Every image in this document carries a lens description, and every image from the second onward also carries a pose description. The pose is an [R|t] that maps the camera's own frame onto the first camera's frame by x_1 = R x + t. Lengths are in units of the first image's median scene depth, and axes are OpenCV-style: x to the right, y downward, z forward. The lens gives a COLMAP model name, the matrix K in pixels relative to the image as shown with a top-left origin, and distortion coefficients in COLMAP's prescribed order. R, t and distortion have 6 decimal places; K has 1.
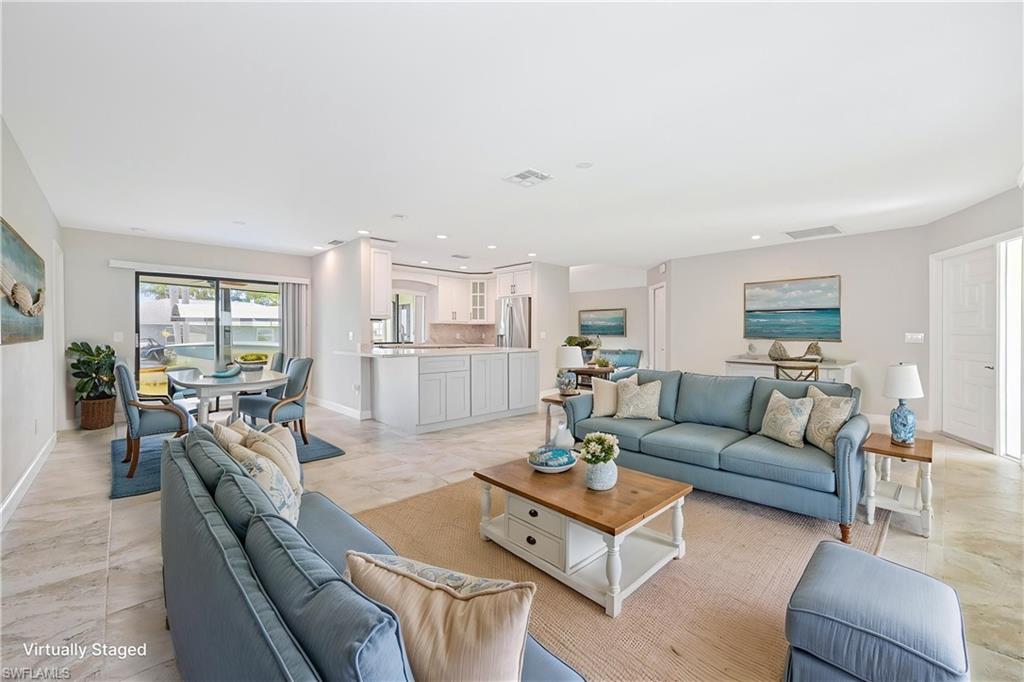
lens RADIAL K [[410.1, 0, 513.2], [0, 410.1, 343.1], [0, 0, 1]] dist [-0.002846, 0.000372]
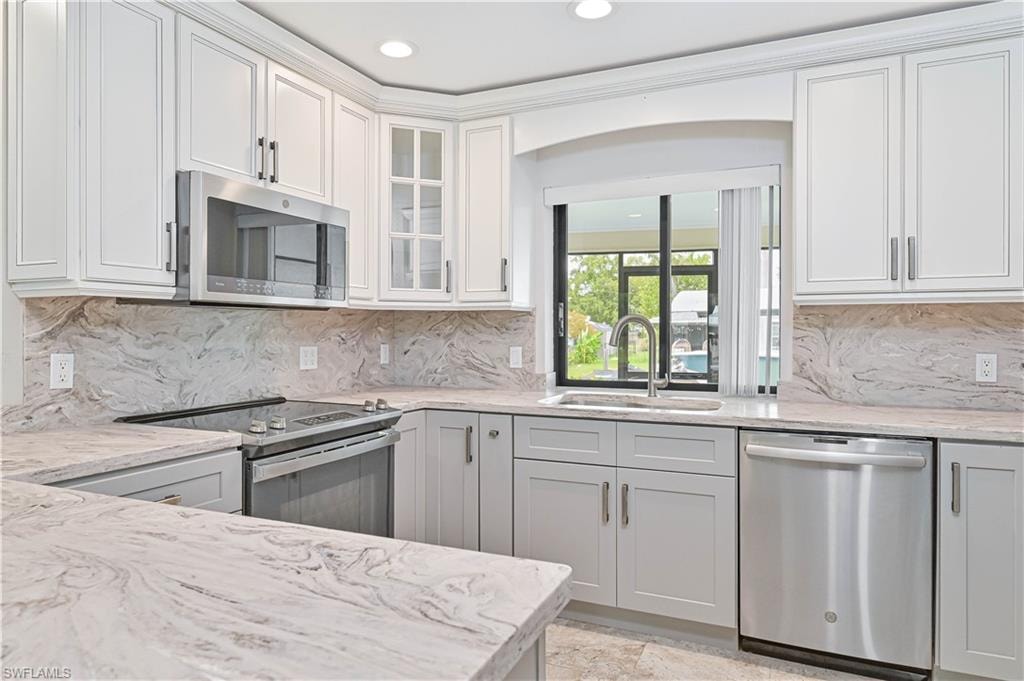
lens RADIAL K [[643.6, 0, 512.5], [0, 643.6, 333.3], [0, 0, 1]] dist [-0.001385, -0.000112]
pose [[0.380183, -0.000320, -0.924911, 0.064683], [-0.017309, 0.999822, -0.007461, -0.031547], [0.924749, 0.018846, 0.380110, 0.807639]]
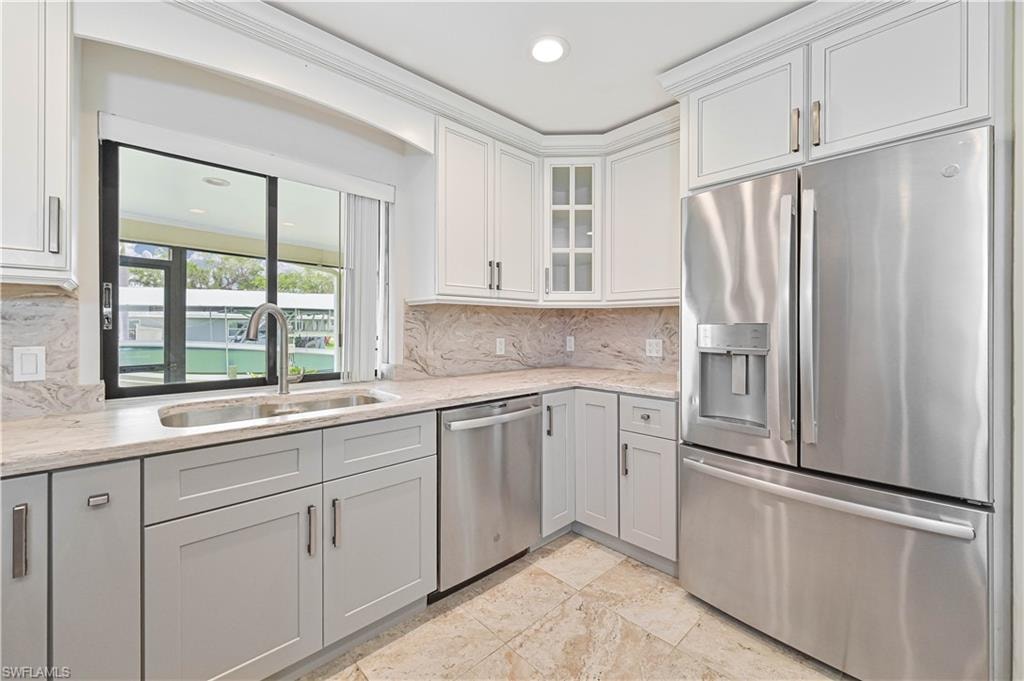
lens RADIAL K [[410.1, 0, 513.7], [0, 410.1, 326.3], [0, 0, 1]] dist [-0.002846, 0.000372]
pose [[0.999924, -0.000532, 0.012310, -0.148650], [0.000790, 0.999781, -0.020915, -0.030299], [-0.012296, 0.020923, 0.999705, 0.803572]]
